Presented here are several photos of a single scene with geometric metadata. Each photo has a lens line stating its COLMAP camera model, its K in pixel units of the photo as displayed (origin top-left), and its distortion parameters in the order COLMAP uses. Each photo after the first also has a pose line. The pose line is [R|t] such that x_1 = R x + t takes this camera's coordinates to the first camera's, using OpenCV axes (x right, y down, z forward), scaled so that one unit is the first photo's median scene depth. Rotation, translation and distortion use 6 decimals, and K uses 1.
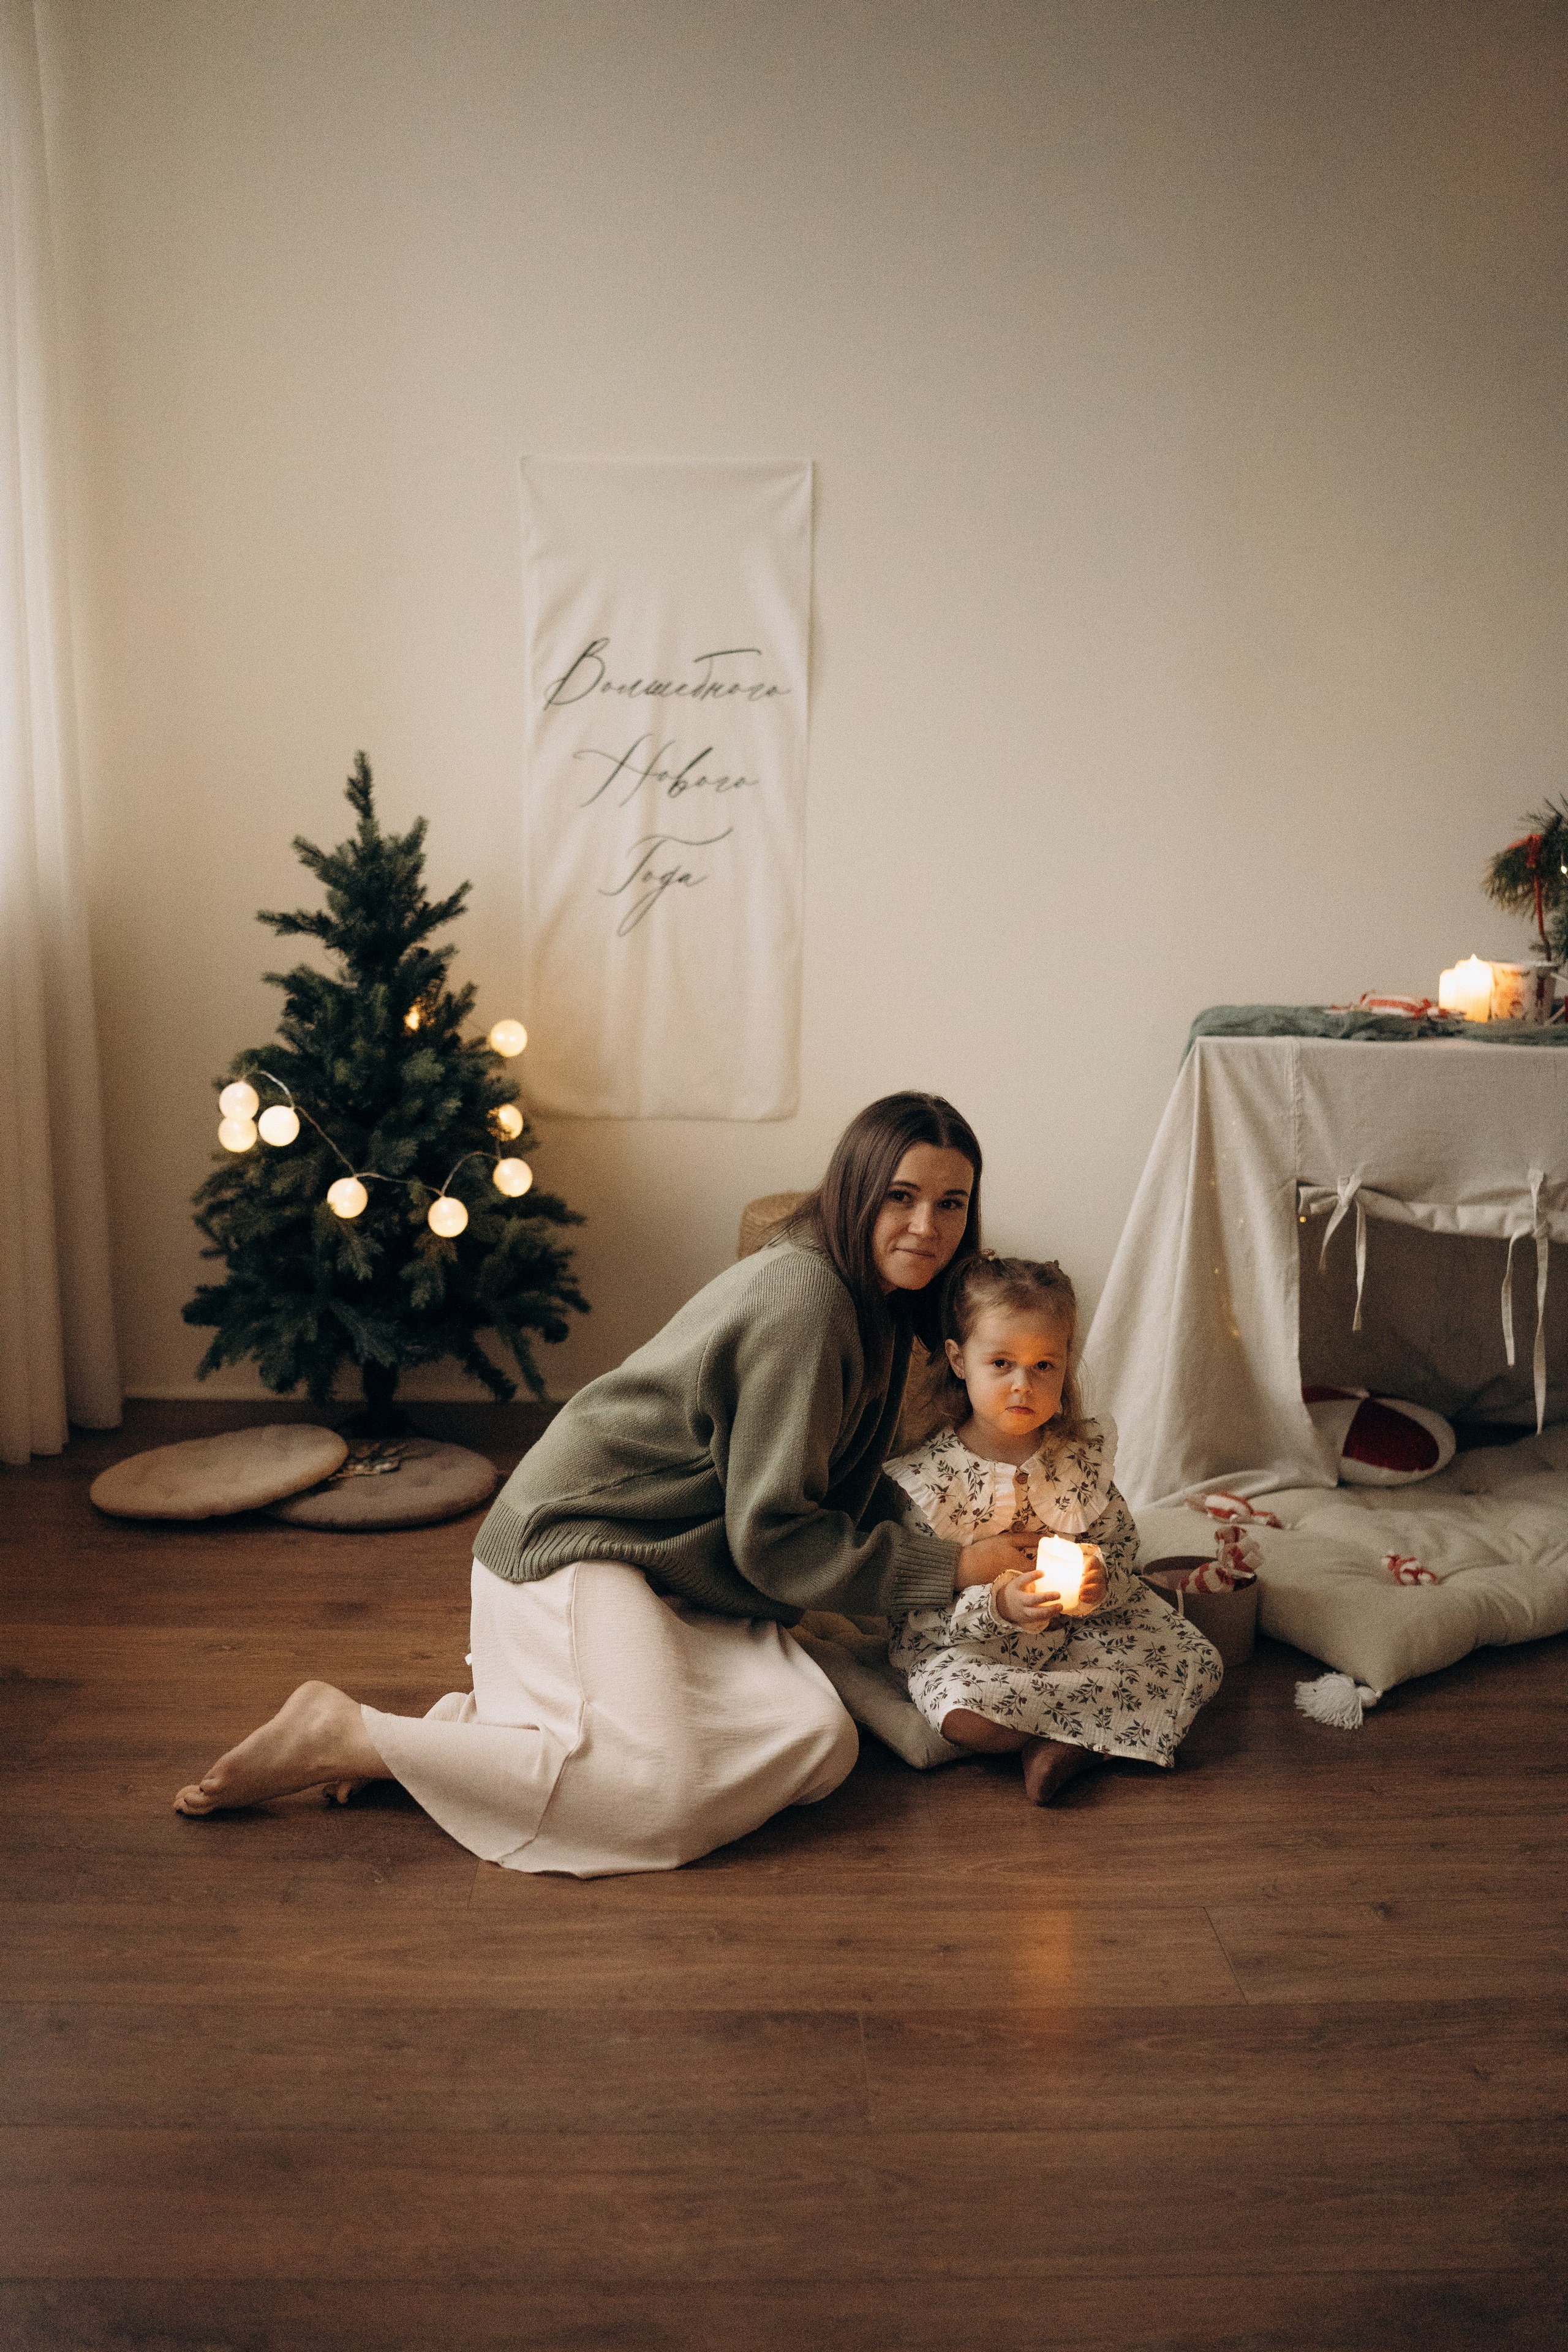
lens RADIAL K [[3004.7, 0, 859.6], [0, 3004.7, 1240.8], [0, 0, 1]] dist [-0.262816, 0.639383]
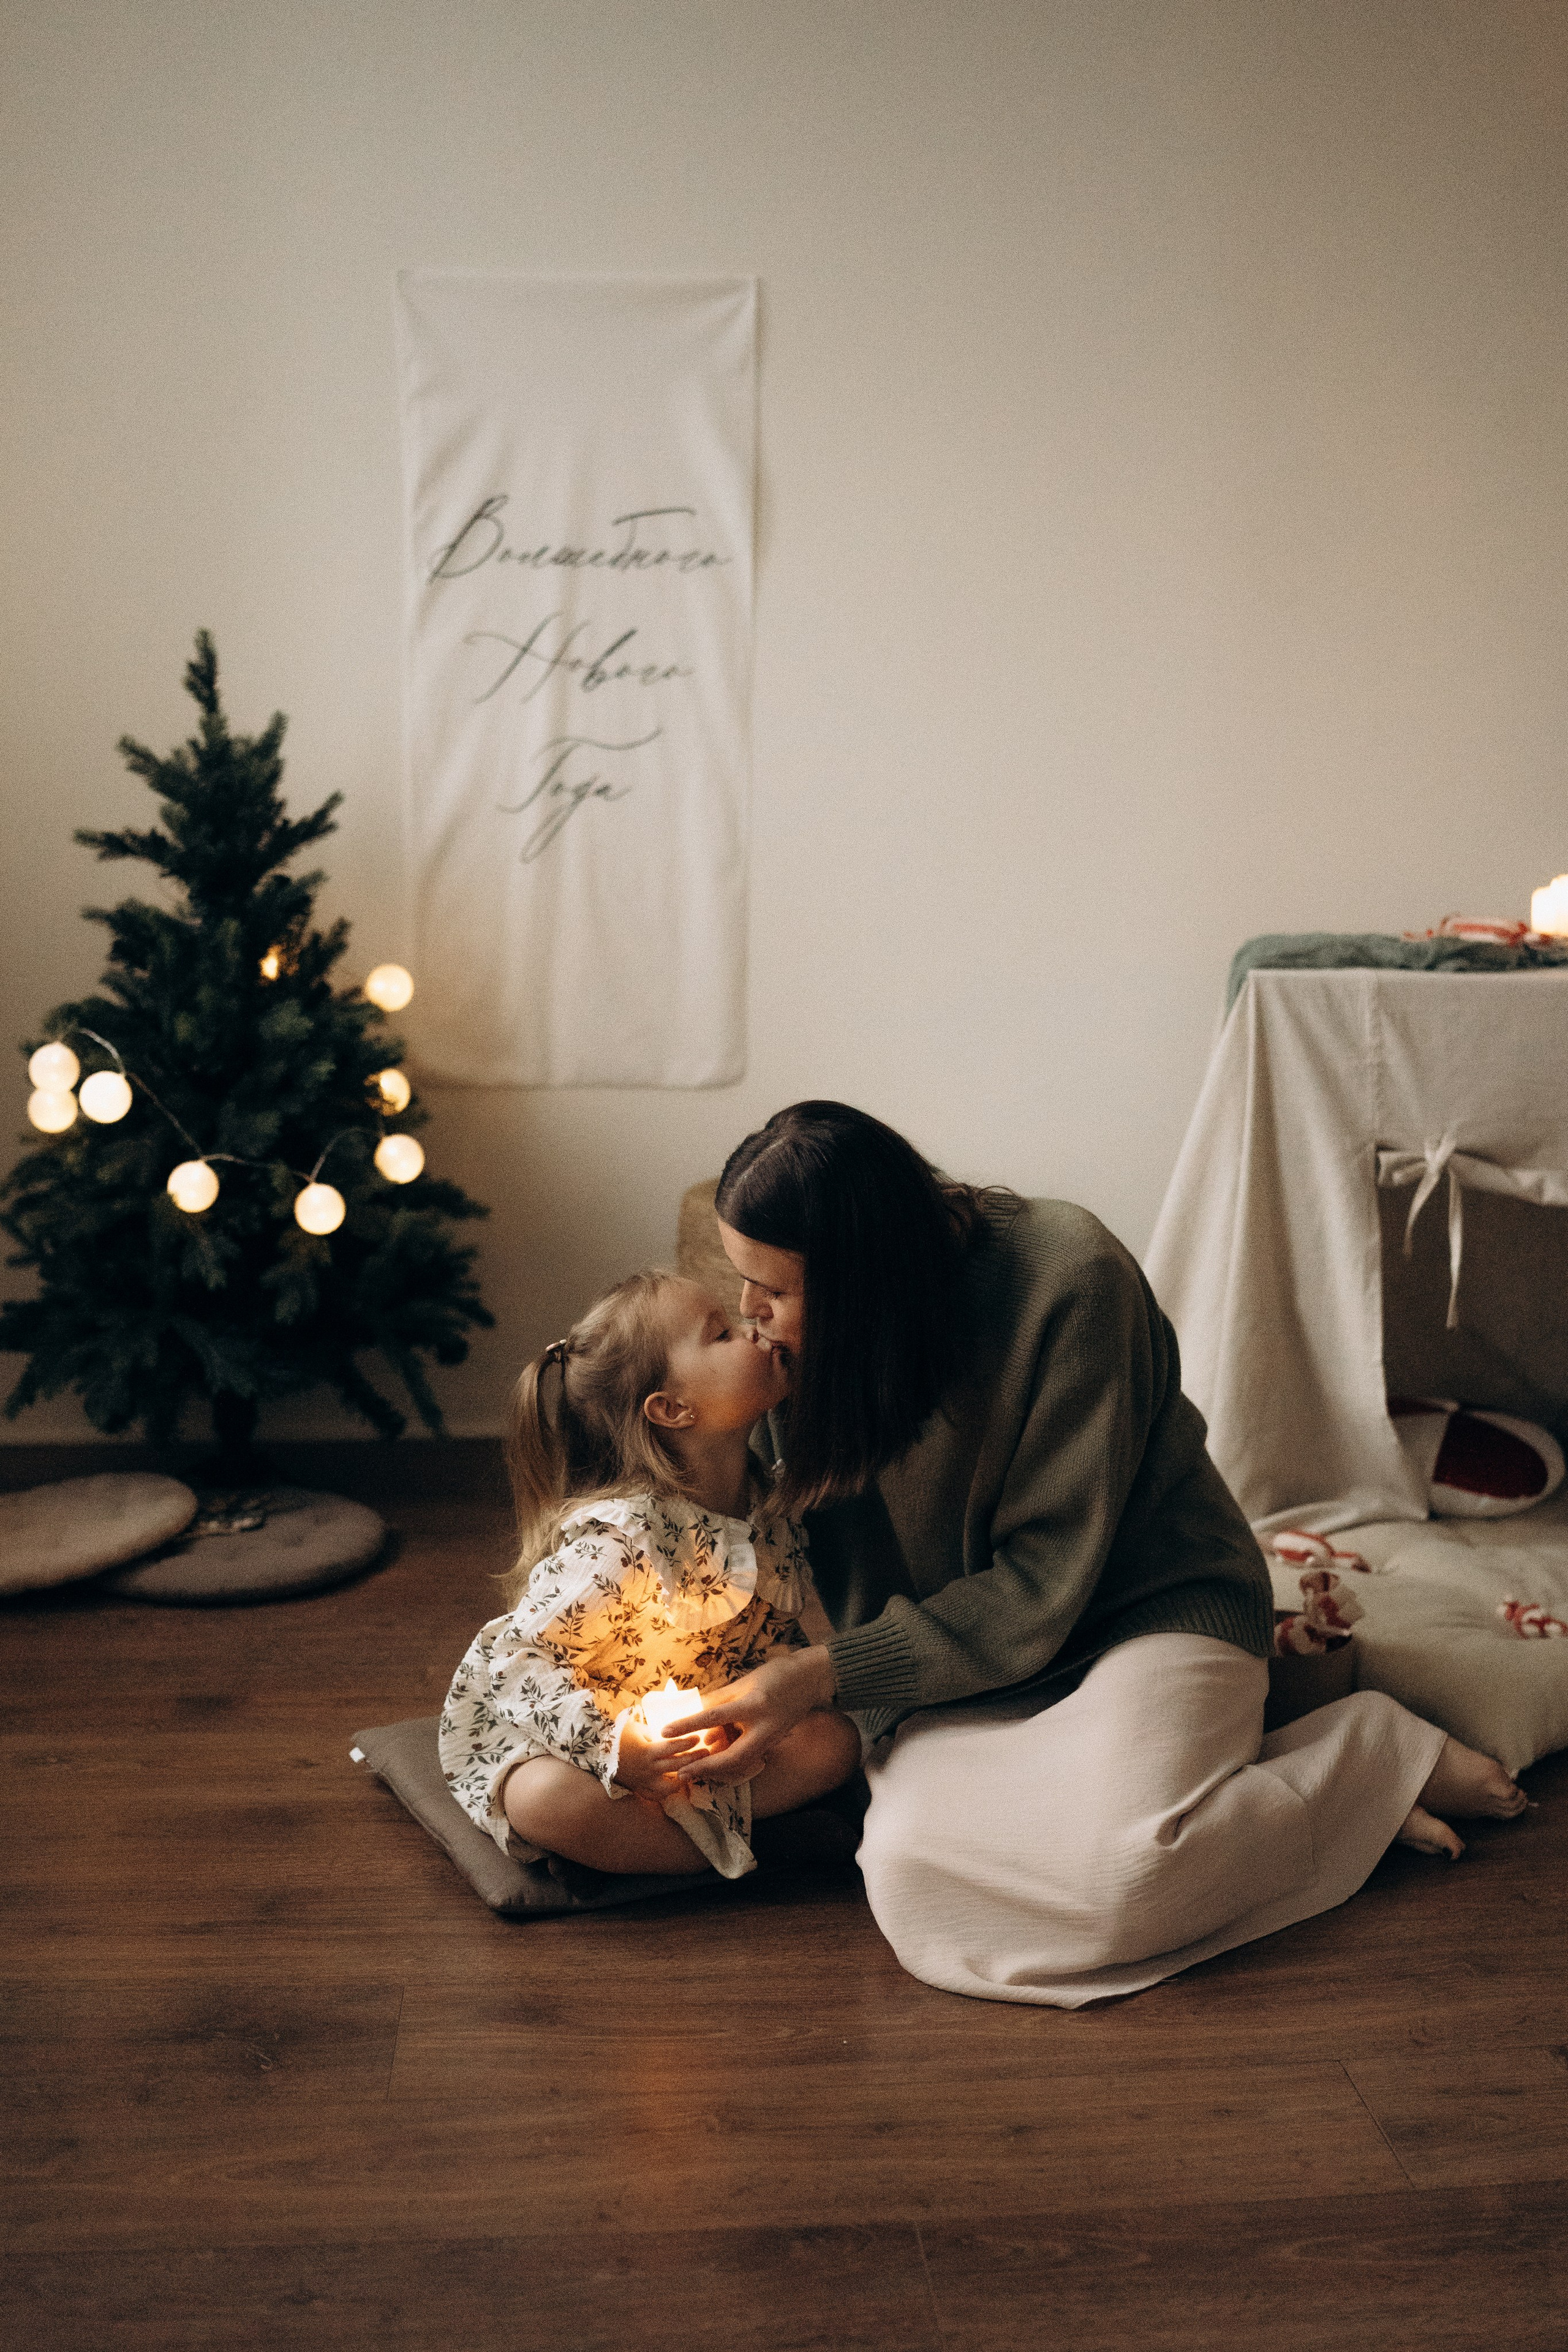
lens RADIAL K [[3004.7, 0, 859.6], [0, 3004.7, 1240.8], [0, 0, 1]] dist [-0.262816, 0.639383]
pose [[0.997091, -0.017412, 0.074202, -0.053473], [0.018766, 0.999669, -0.017597, 0.017390], [-0.073871, 0.018939, 0.997088, 0.196881]]
